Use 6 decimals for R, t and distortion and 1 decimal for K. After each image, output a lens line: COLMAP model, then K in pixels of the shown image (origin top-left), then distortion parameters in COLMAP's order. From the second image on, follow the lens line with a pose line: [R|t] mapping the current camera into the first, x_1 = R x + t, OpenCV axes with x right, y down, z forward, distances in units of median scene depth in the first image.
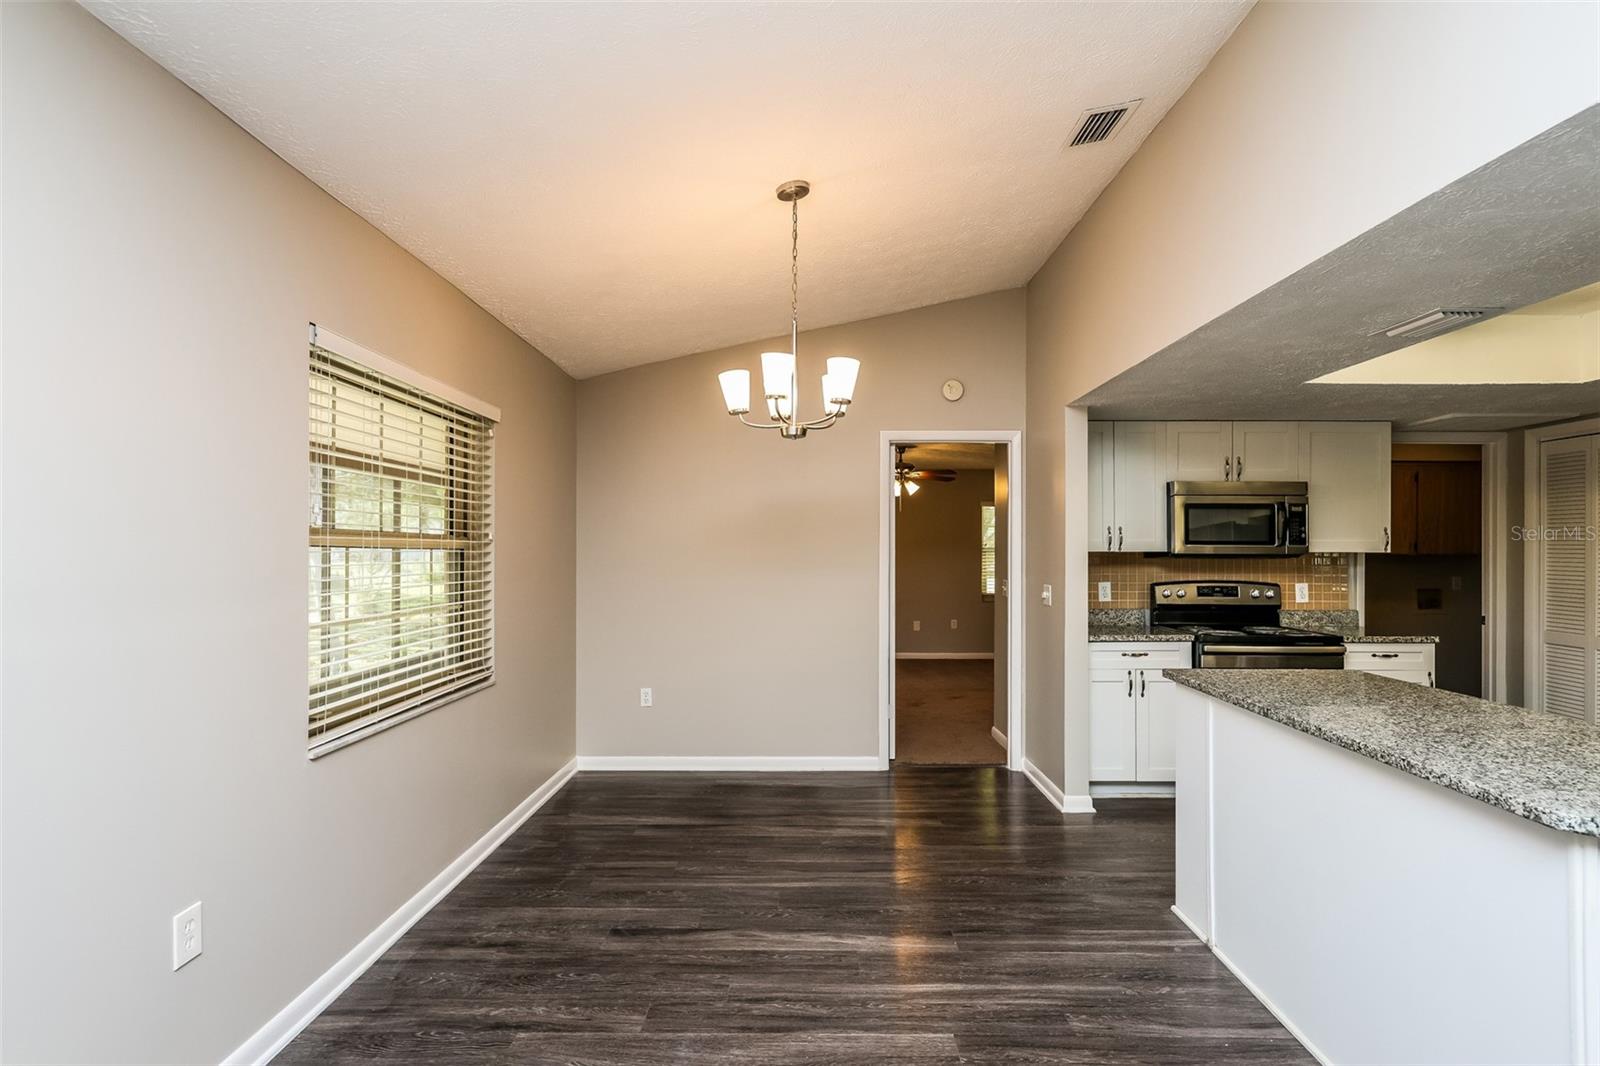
lens RADIAL K [[782.8, 0, 802.6], [0, 782.8, 550.8], [0, 0, 1]] dist [0.001402, 0.000429]
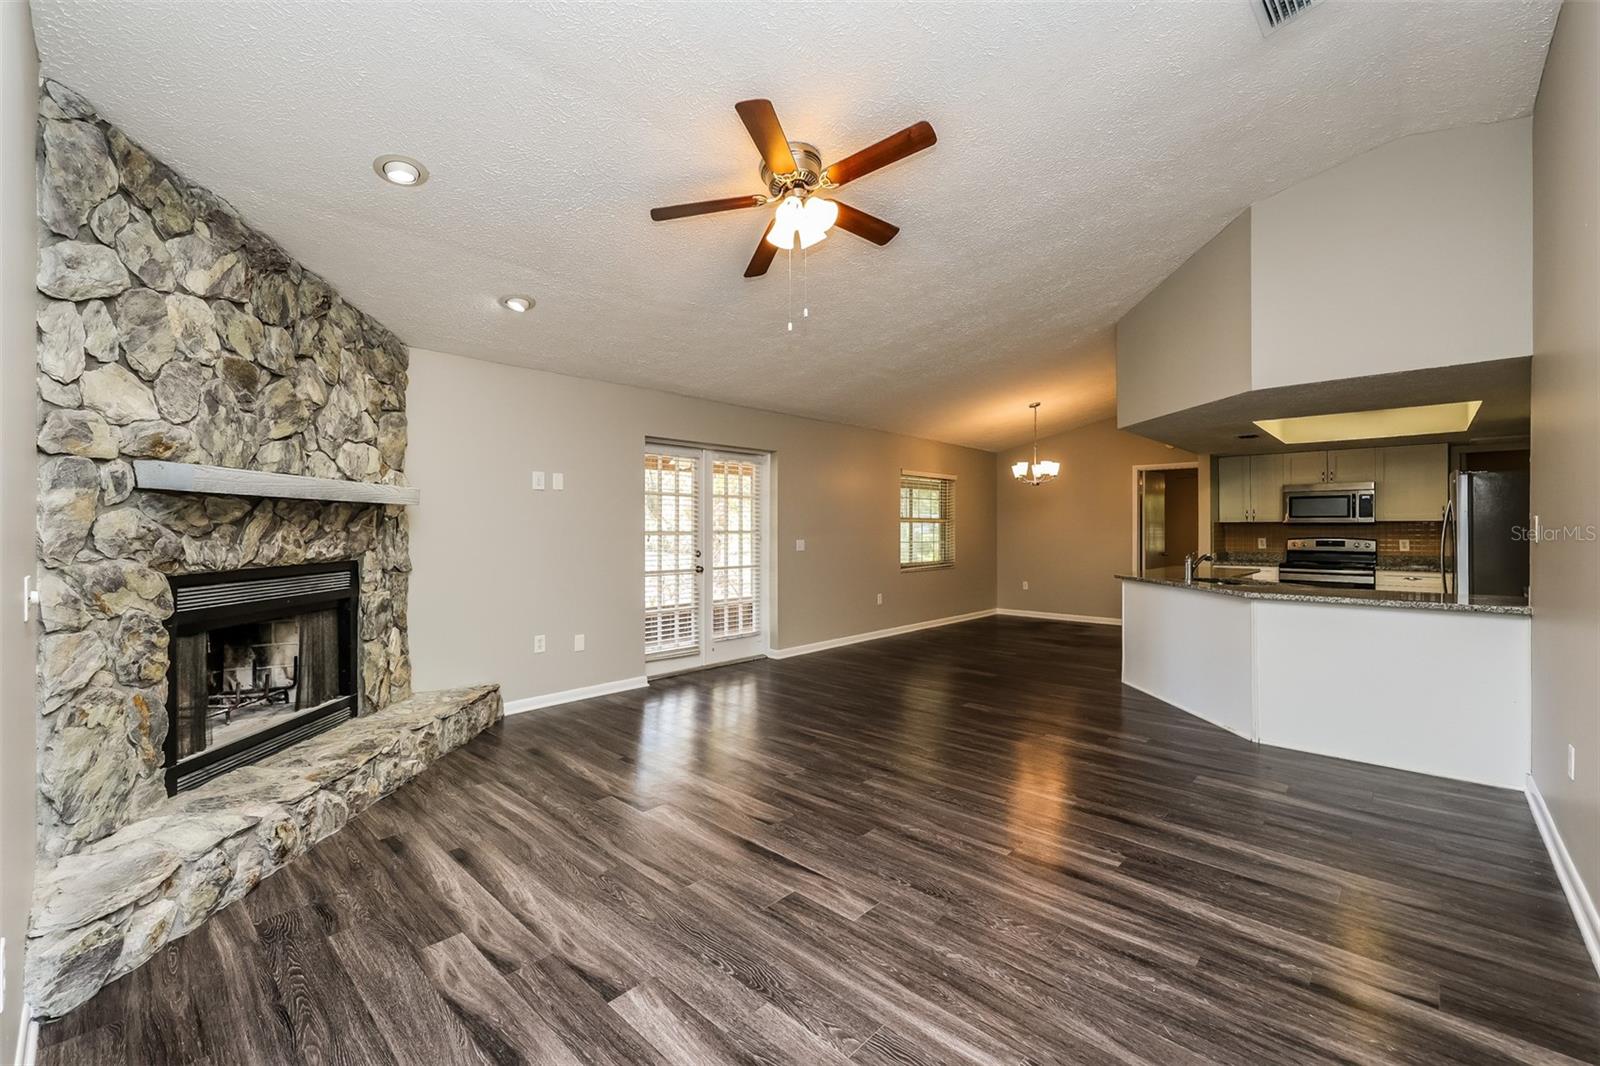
lens RADIAL K [[648.2, 0, 796.7], [0, 648.2, 543.0], [0, 0, 1]] dist [-0.000247, -0.000016]
pose [[0.725899, 0.010182, -0.687726, 0.690098], [0.004872, 0.999789, 0.019945, 0.015421], [0.687784, -0.017829, 0.725697, -0.960552]]
